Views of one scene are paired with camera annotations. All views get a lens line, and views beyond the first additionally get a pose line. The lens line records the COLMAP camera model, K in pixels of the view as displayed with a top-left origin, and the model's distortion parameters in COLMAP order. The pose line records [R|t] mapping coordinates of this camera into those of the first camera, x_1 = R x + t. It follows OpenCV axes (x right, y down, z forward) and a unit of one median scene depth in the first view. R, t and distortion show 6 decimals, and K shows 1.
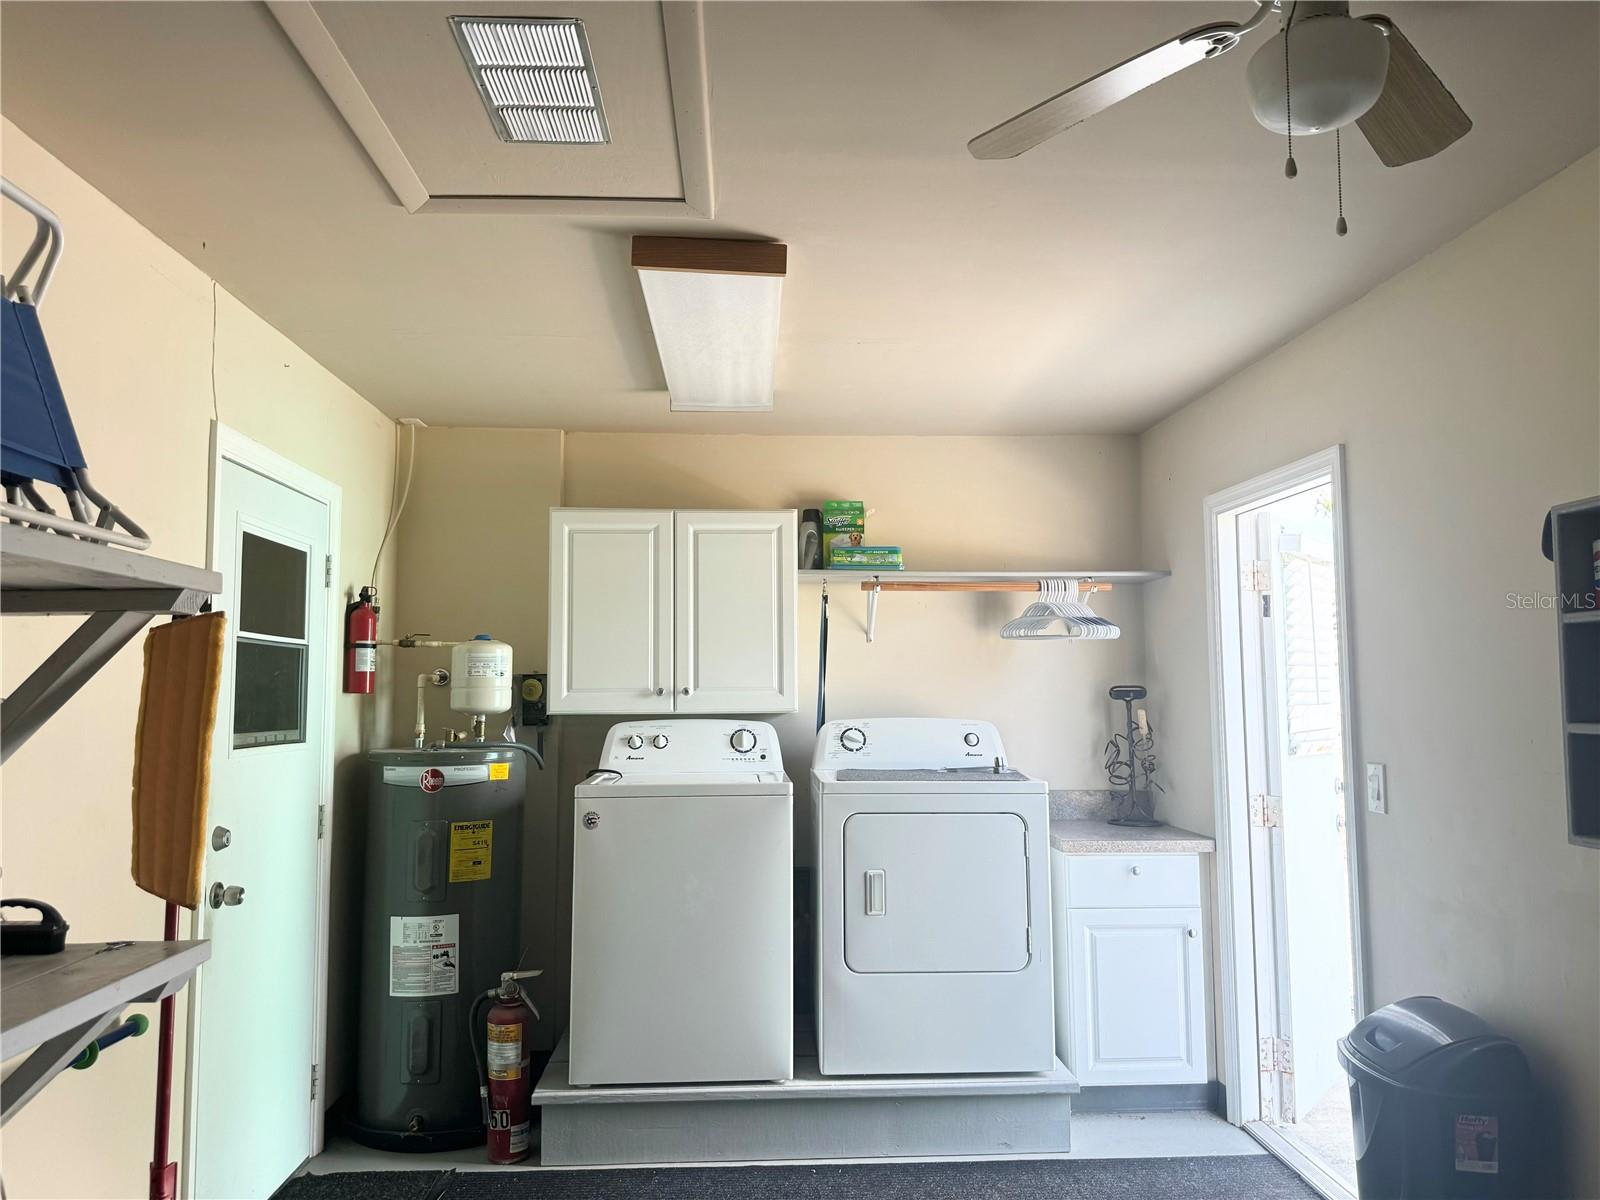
lens RADIAL K [[1114.4, 0, 803.7], [0, 1114.4, 603.1], [0, 0, 1]] dist [-0.002425, -0.002440]
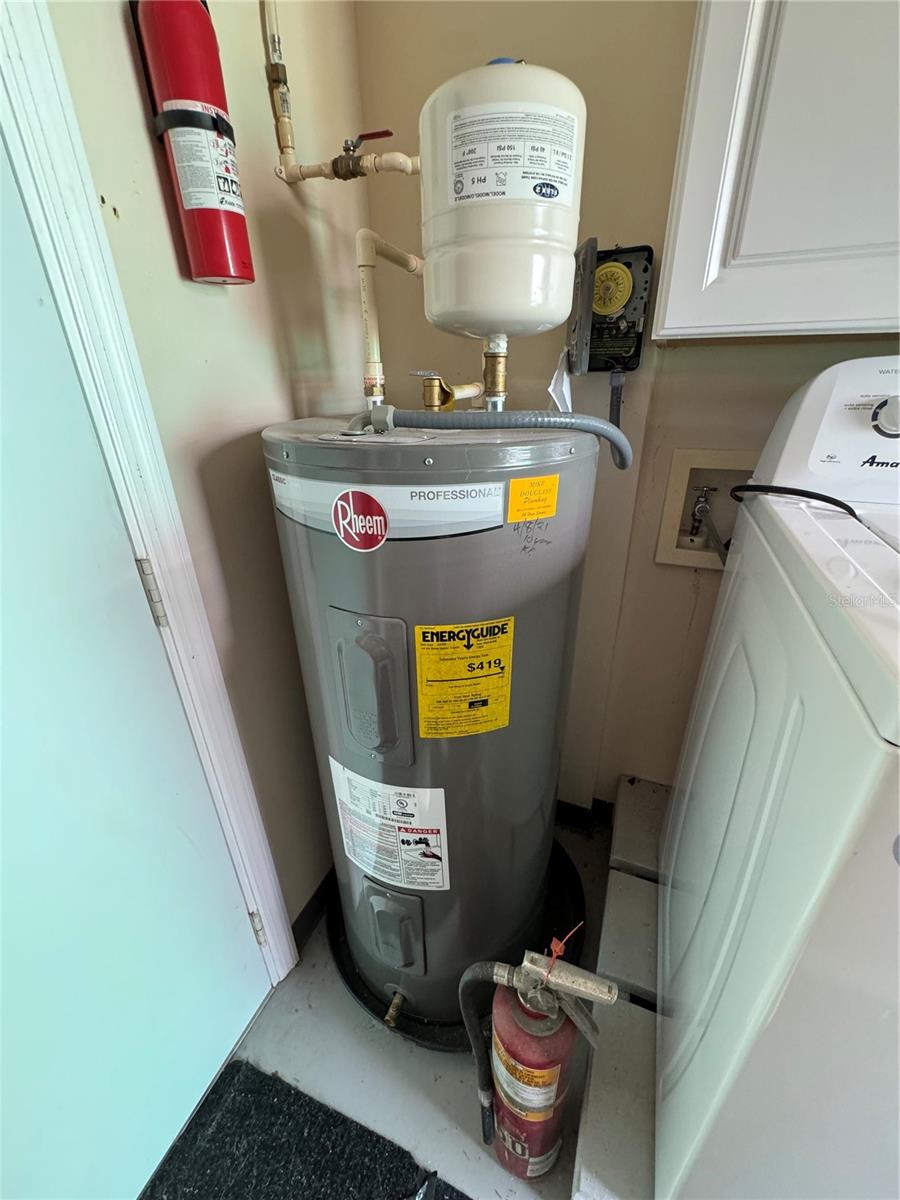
lens RADIAL K [[484.1, 0, 468.2], [0, 484.1, 608.5], [0, 0, 1]] dist [0.001552, -0.000871]
pose [[0.918044, 0.171518, -0.357460, -0.232172], [0.036965, 0.860631, 0.507886, 0.101080], [0.394752, -0.479475, 0.783756, 0.857300]]
